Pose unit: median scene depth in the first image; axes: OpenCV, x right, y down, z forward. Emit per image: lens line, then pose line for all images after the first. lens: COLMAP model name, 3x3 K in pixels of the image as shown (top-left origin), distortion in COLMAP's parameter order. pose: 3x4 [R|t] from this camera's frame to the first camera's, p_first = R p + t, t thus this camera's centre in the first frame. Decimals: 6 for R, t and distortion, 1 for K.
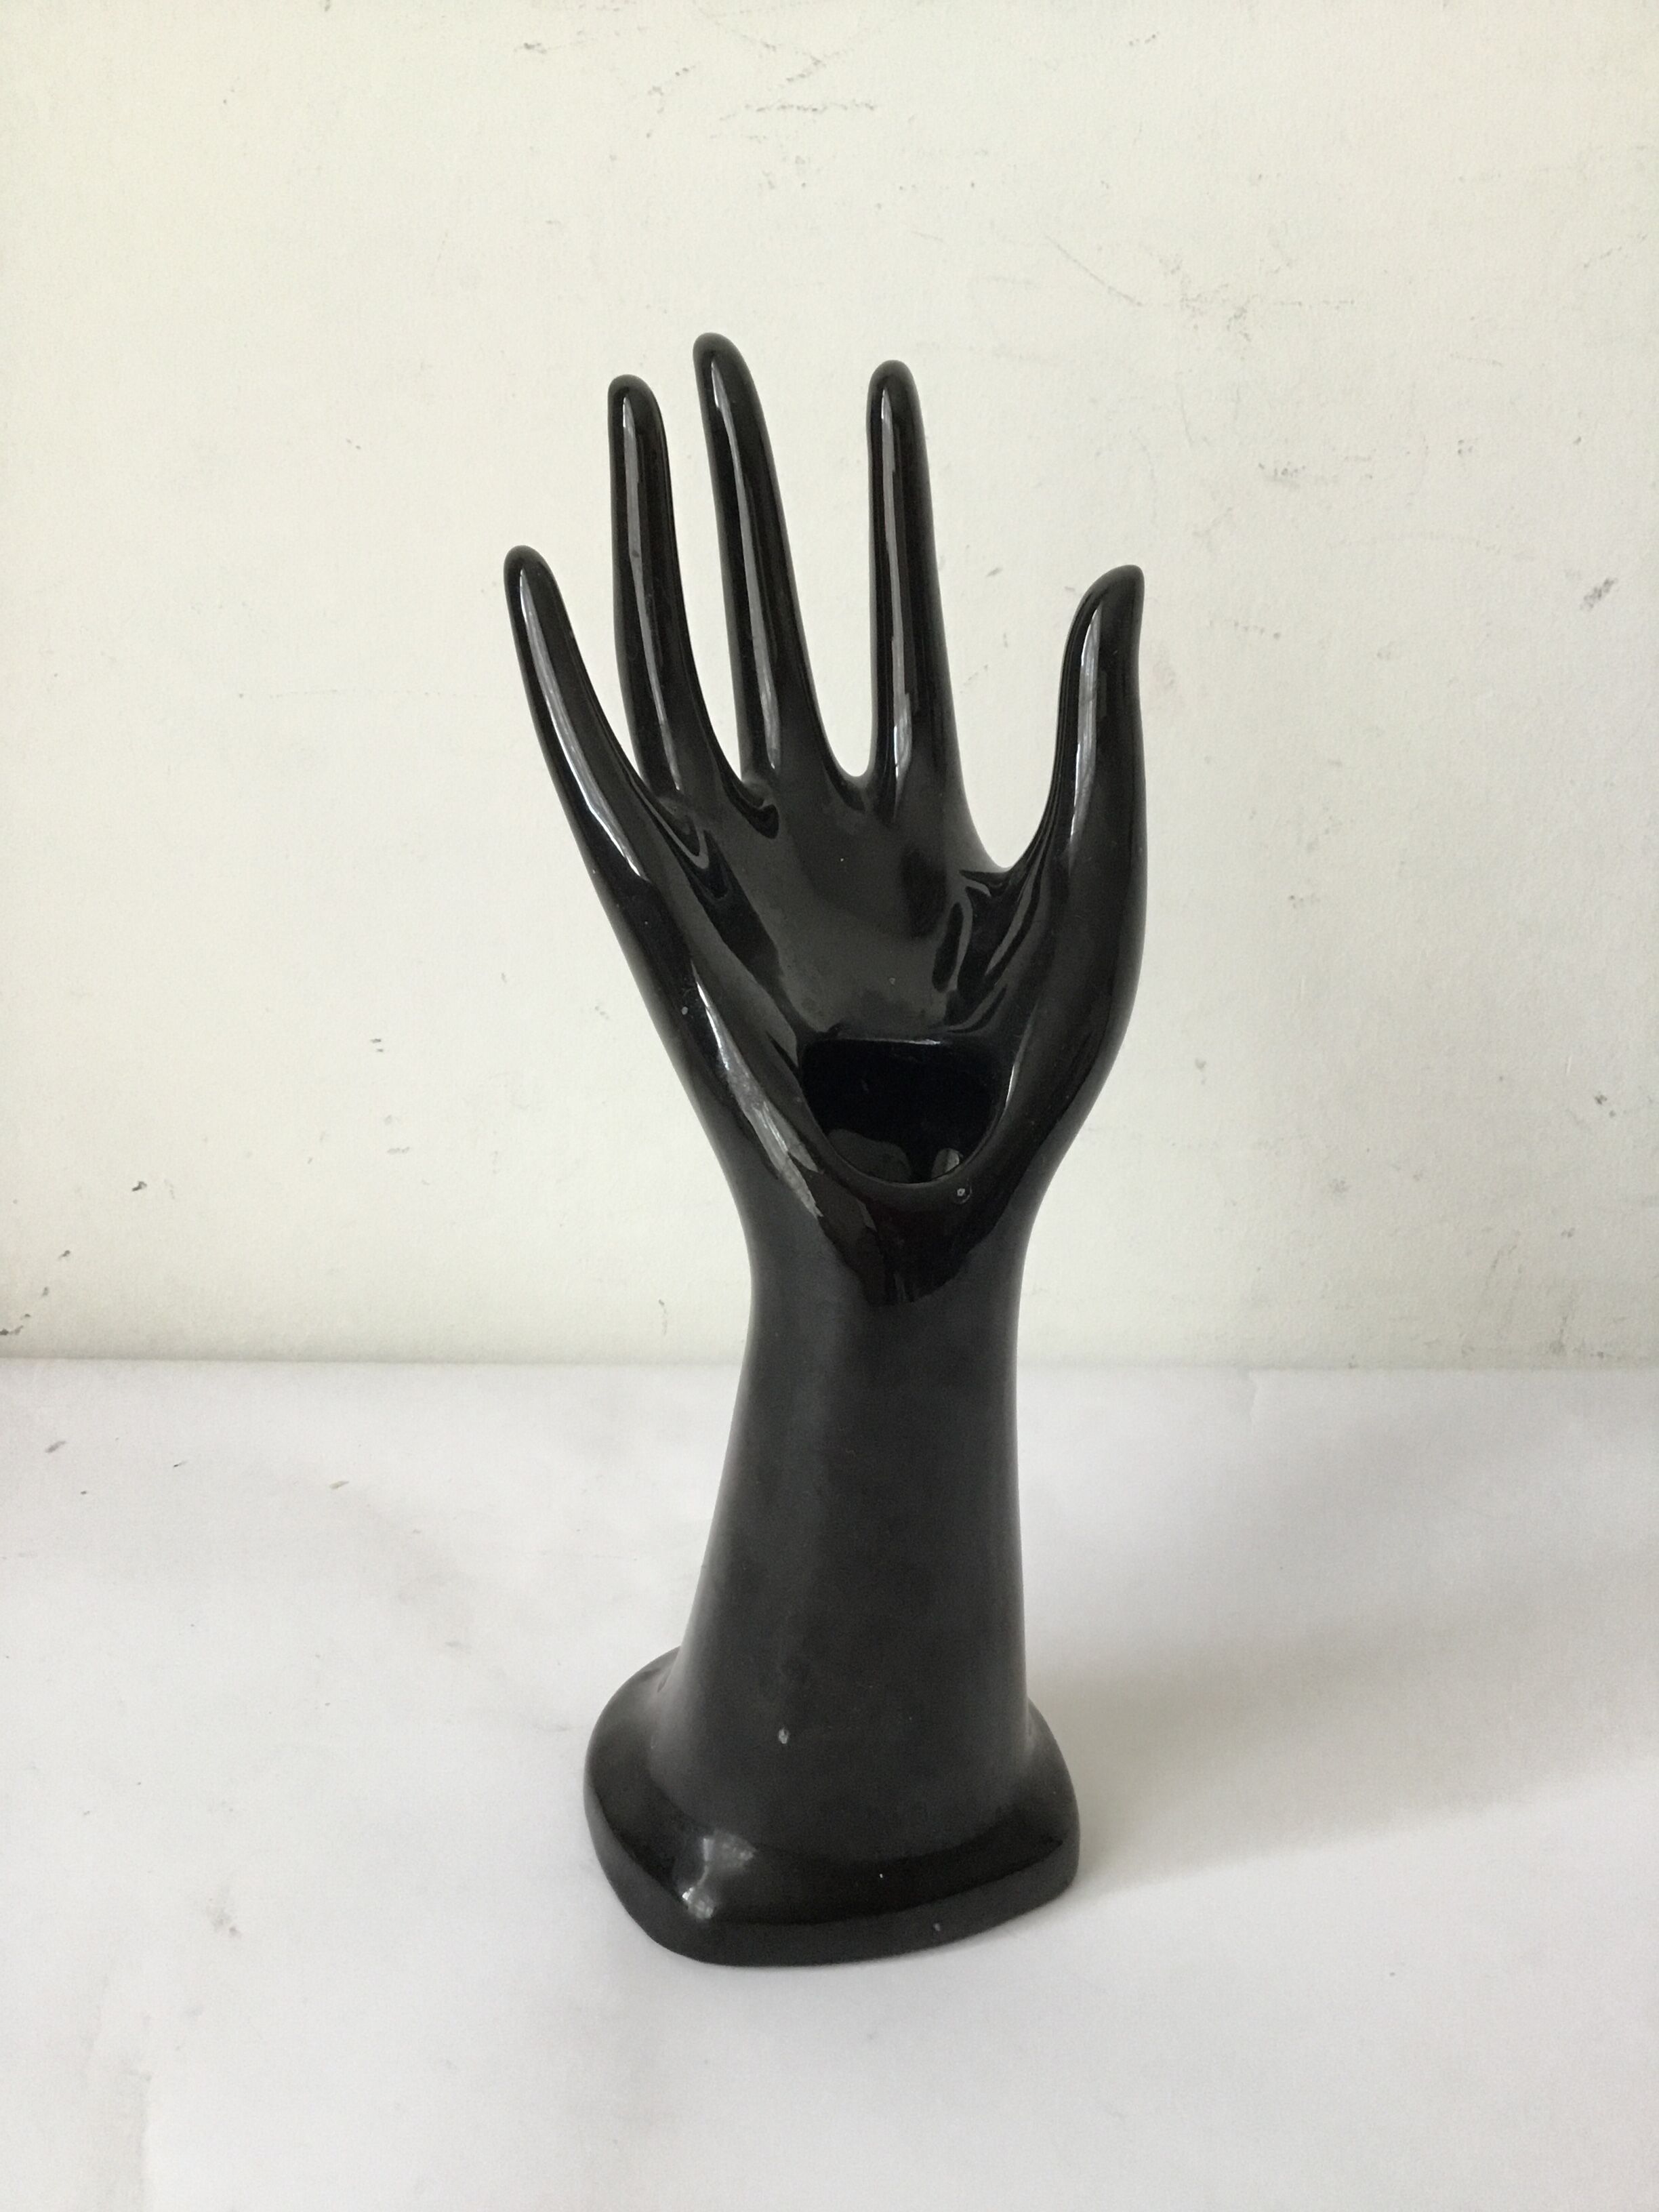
lens RADIAL K [[2022.9, 0, 825.6], [0, 2022.9, 1115.9], [0, 0, 1]] dist [0.022371, -0.126226]
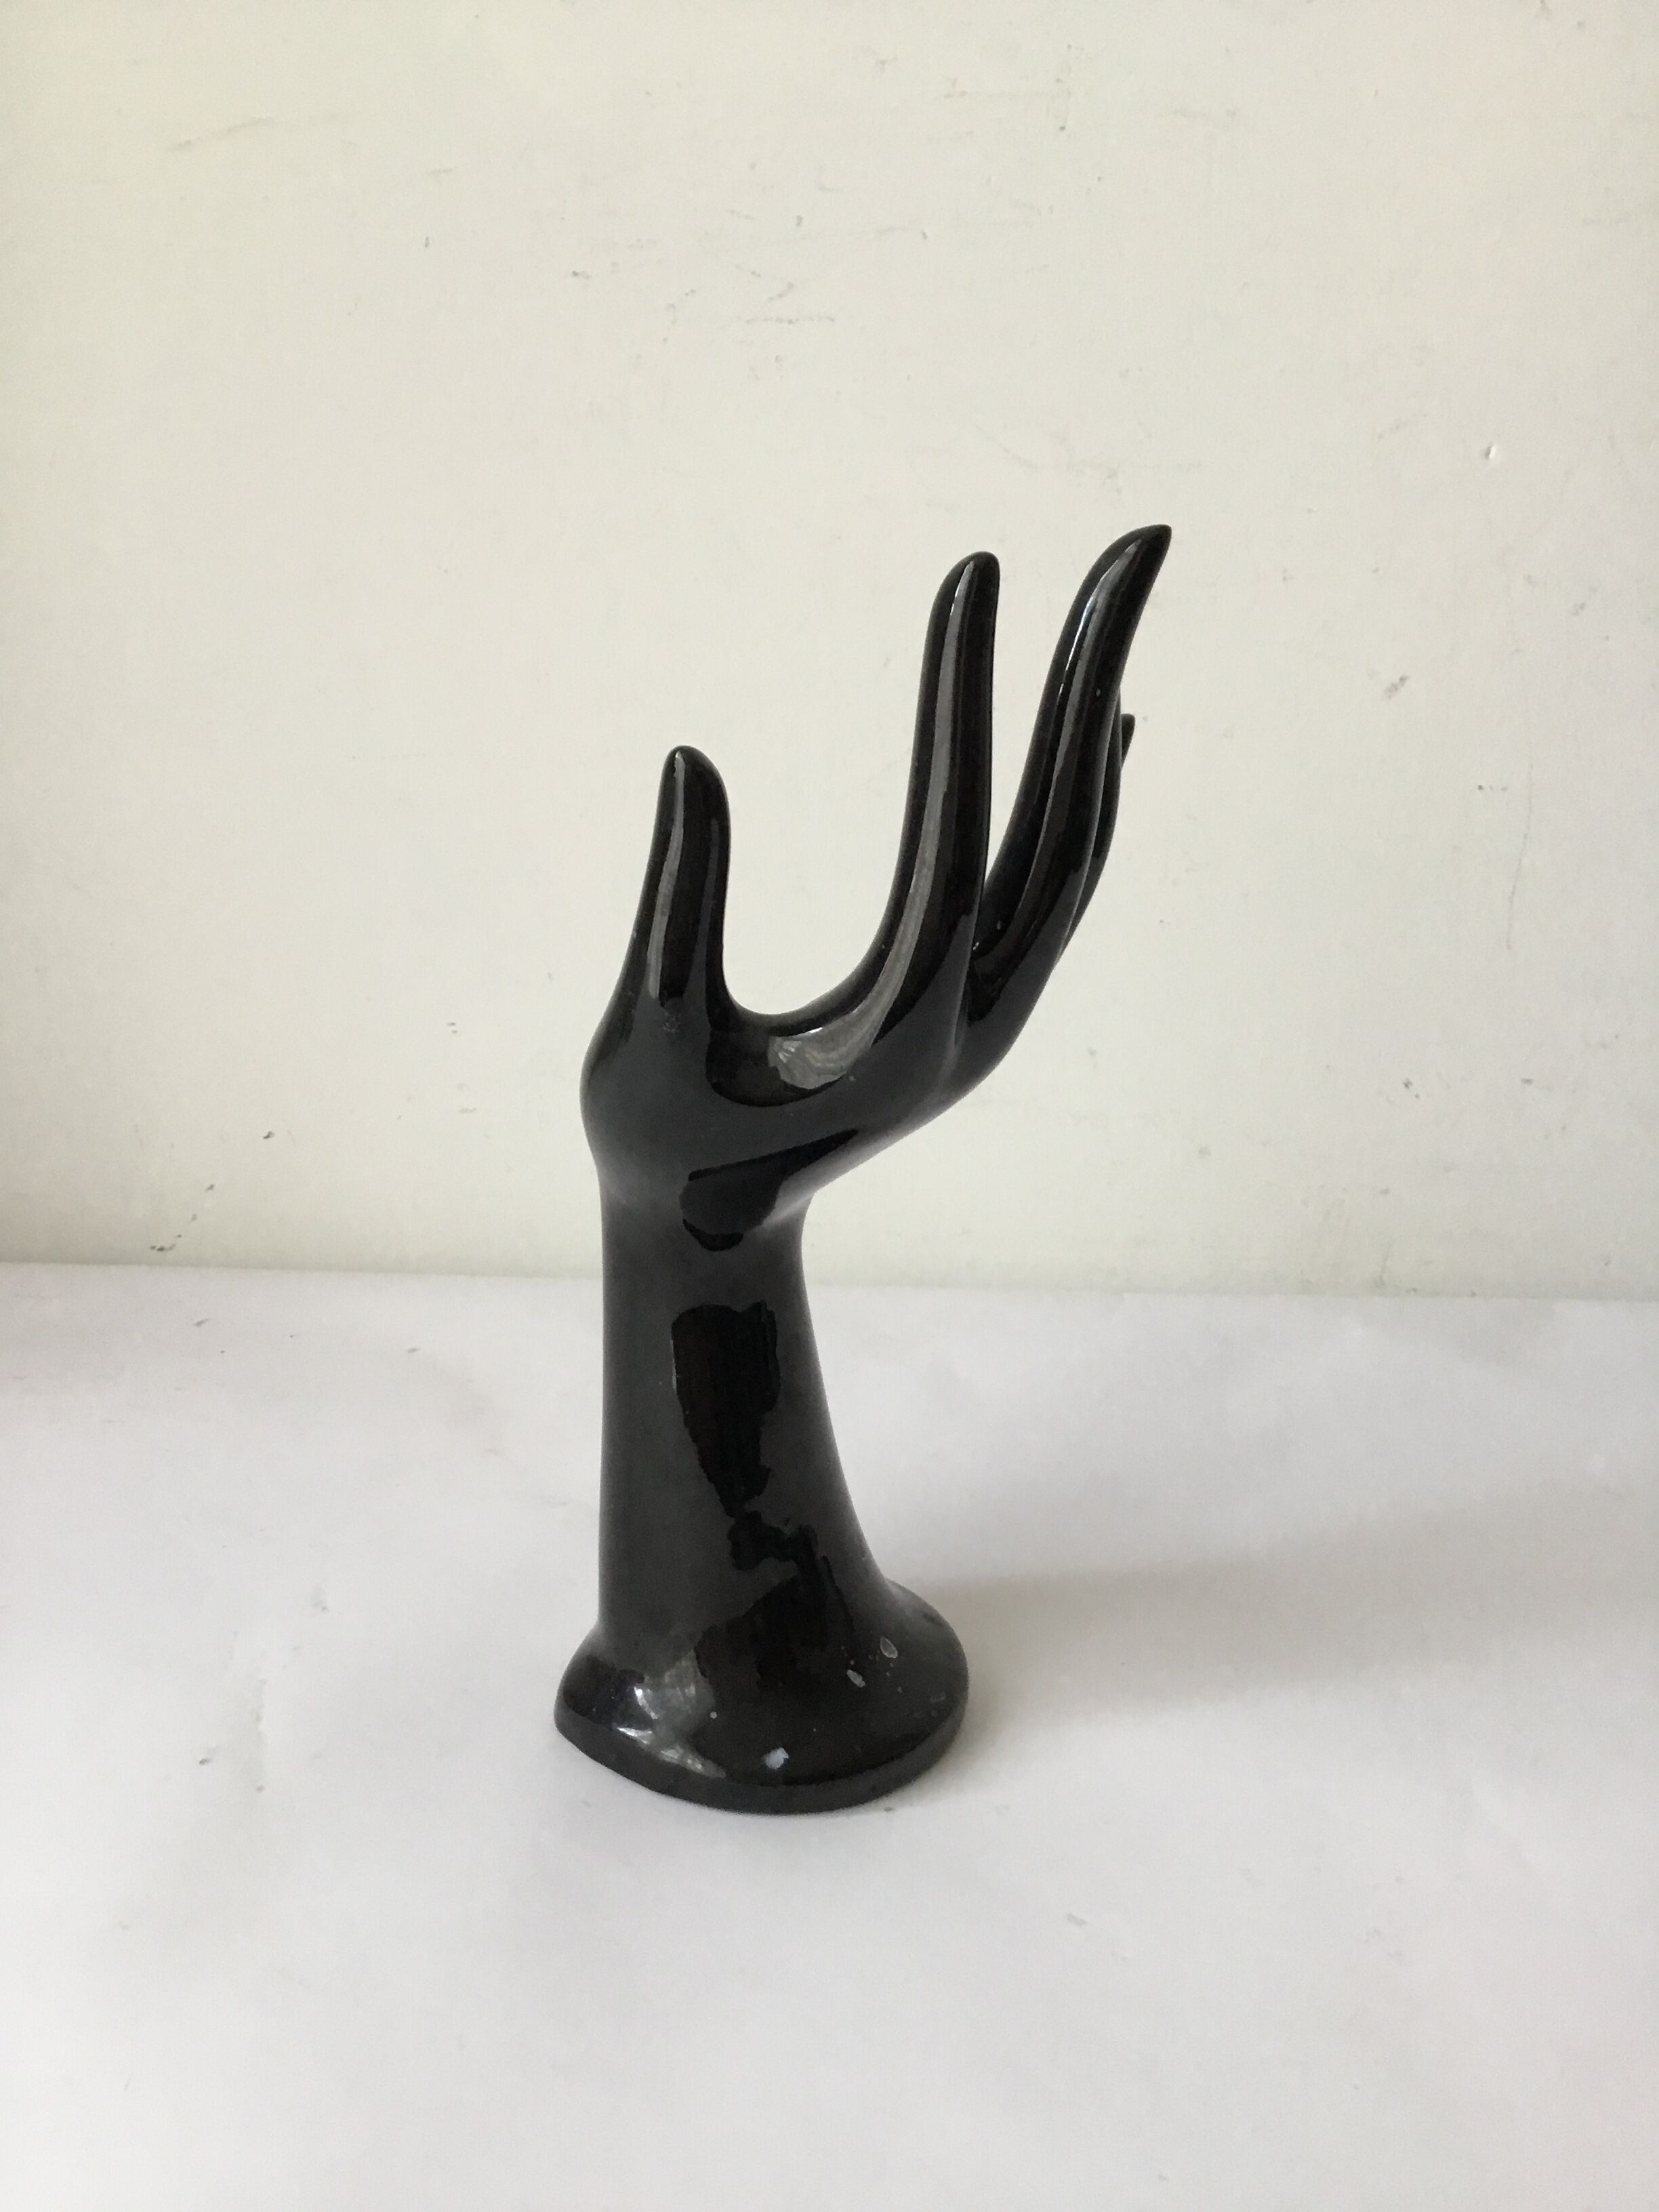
lens RADIAL K [[2022.9, 0, 839.1], [0, 2022.9, 1119.2], [0, 0, 1]] dist [0.022371, -0.126226]
pose [[0.998699, 0.017076, -0.048054, 0.100021], [-0.017870, 0.999710, -0.016136, 0.045633], [0.047764, 0.016974, 0.998714, -0.316017]]
